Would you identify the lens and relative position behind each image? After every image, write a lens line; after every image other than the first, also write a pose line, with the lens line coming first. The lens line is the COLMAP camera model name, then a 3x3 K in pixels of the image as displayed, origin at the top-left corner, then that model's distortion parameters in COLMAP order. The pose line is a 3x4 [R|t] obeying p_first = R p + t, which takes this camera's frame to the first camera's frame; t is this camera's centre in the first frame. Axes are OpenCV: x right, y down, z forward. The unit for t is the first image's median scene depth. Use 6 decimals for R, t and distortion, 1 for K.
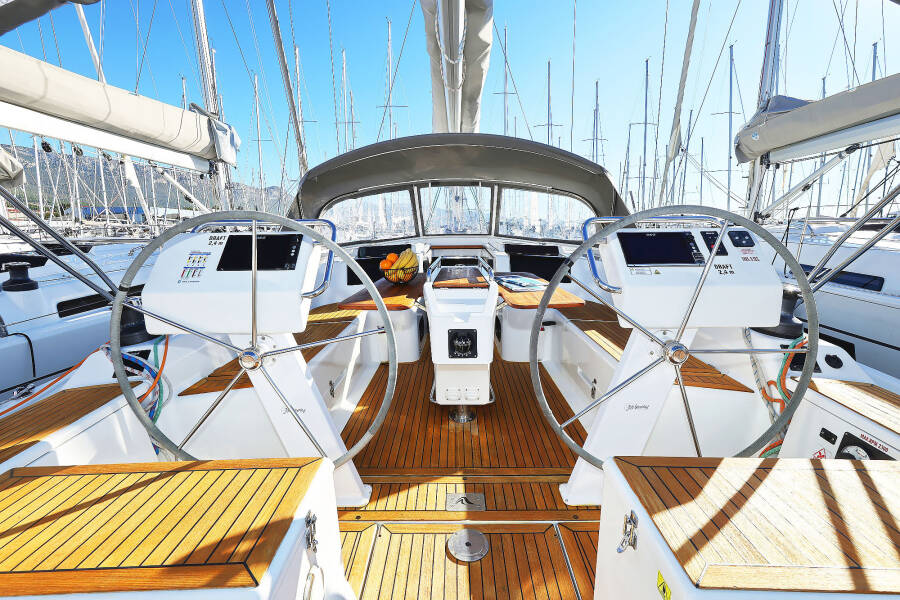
lens RADIAL K [[379.9, 0, 450.0], [0, 379.9, 300.0], [0, 0, 1]] dist [0.002727, -0.000073]
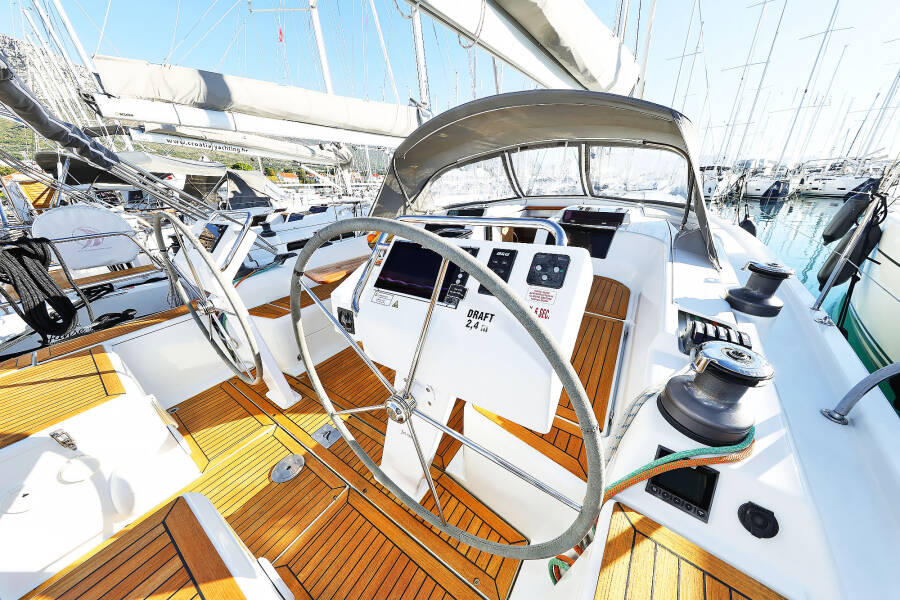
lens RADIAL K [[273.9, 0, 450.0], [0, 273.9, 300.0], [0, 0, 1]] dist [-0.000398, 0.000040]
pose [[0.841575, 0.179081, -0.509590, 0.258277], [-0.062508, 0.969390, 0.237435, -0.061053], [0.536512, -0.167965, 0.827008, 0.178653]]
